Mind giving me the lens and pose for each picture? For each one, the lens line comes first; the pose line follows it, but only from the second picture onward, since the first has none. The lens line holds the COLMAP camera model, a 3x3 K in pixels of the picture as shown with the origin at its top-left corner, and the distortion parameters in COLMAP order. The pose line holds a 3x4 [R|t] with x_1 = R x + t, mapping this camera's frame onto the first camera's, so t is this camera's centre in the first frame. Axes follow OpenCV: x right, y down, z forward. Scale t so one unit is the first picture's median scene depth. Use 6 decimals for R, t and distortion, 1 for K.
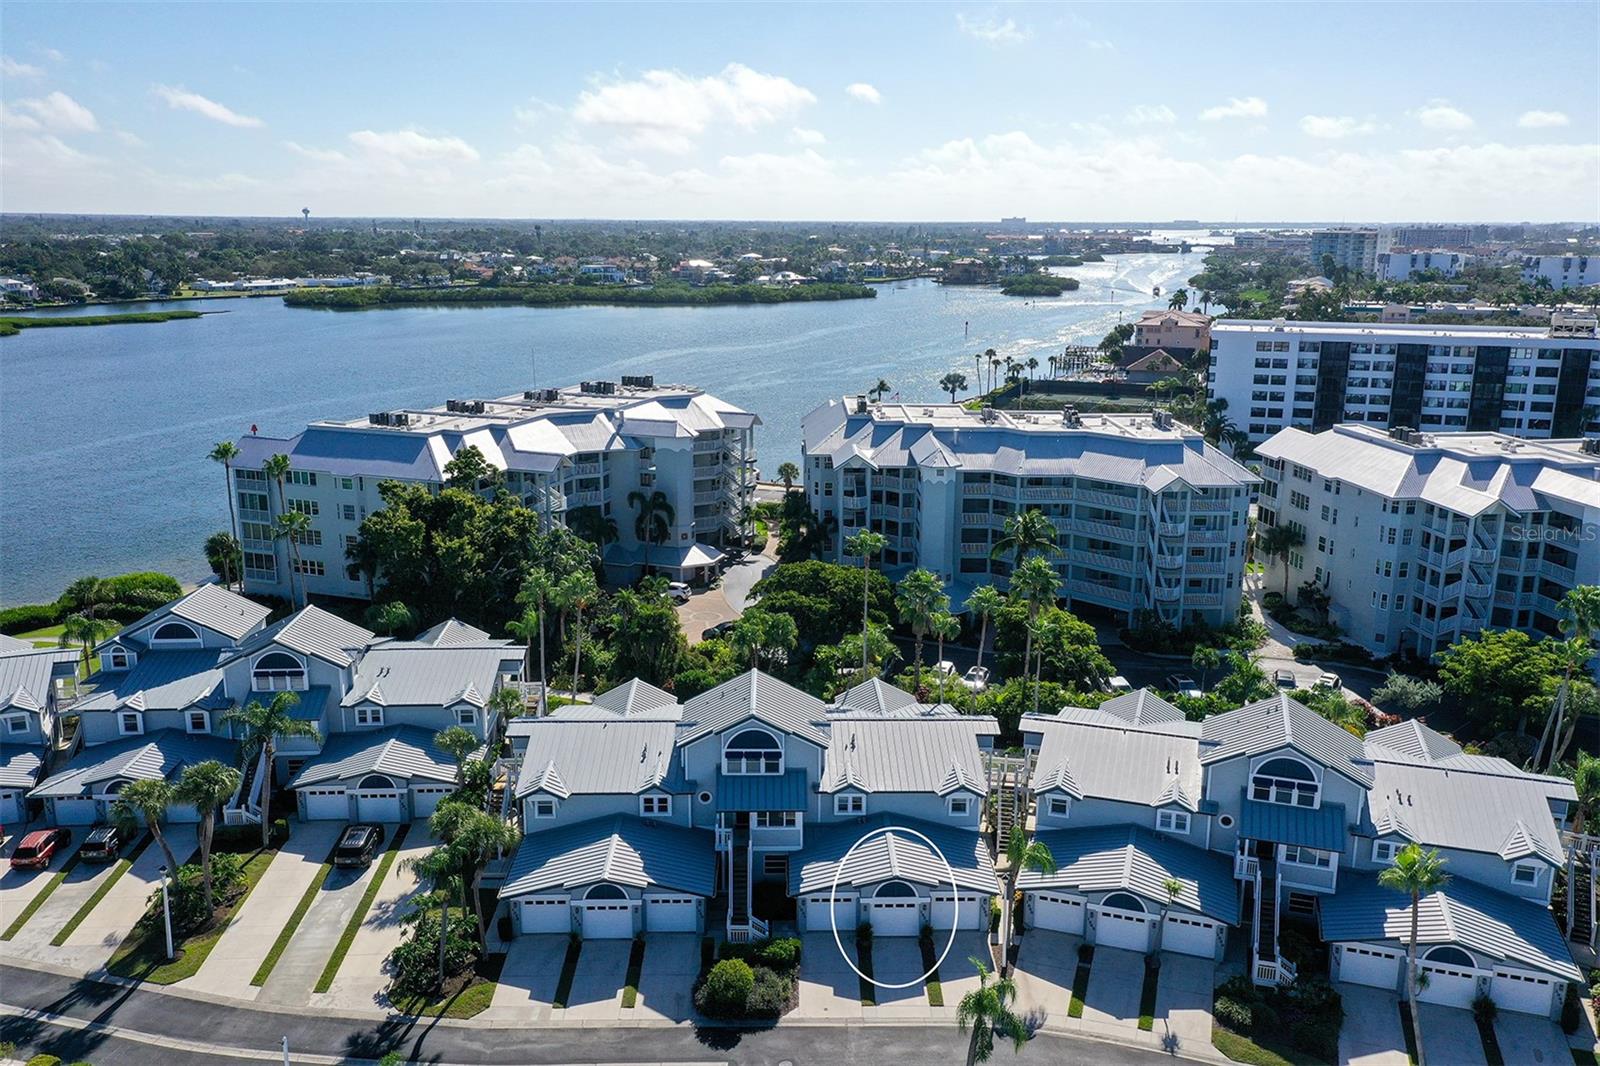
lens RADIAL K [[1272.0, 0, 800.0], [0, 1272.0, 533.0], [0, 0, 1]] dist [0.028465, -0.006062]
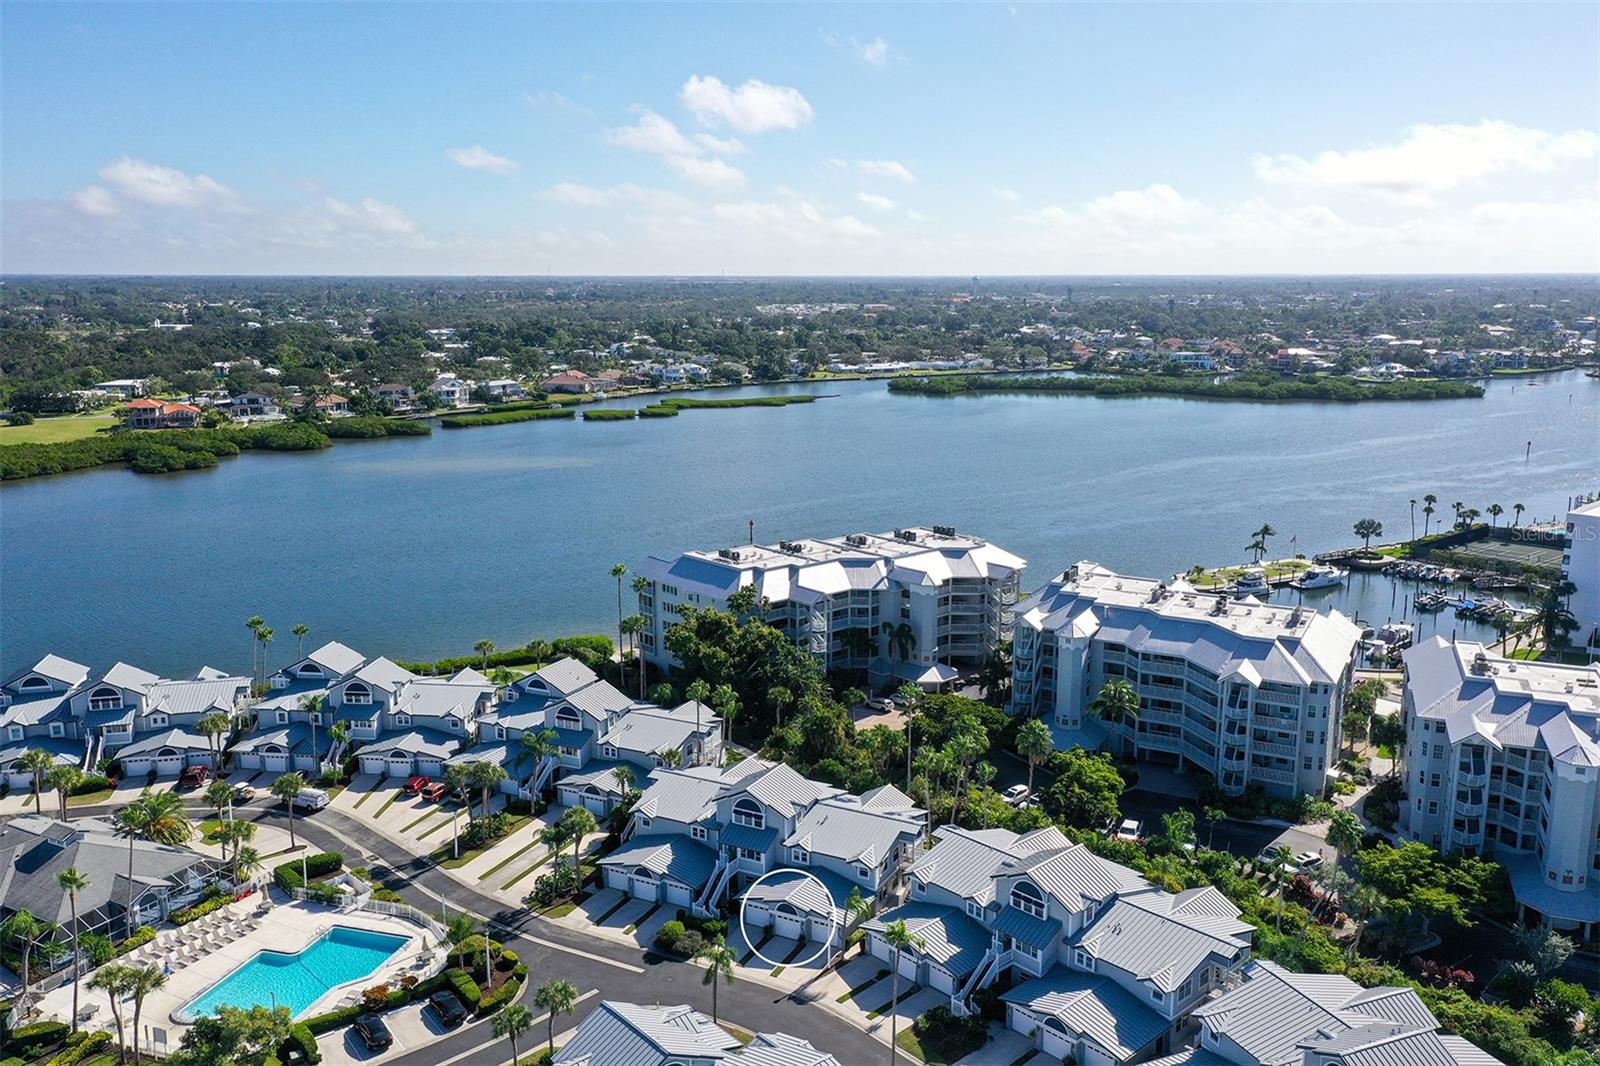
lens RADIAL K [[1272.0, 0, 800.0], [0, 1272.0, 533.0], [0, 0, 1]] dist [0.028465, -0.006062]
pose [[0.877550, 0.089153, -0.471123, 0.559060], [-0.110684, 0.993690, -0.018128, -0.121880], [0.466534, 0.068054, 0.881881, -0.335763]]
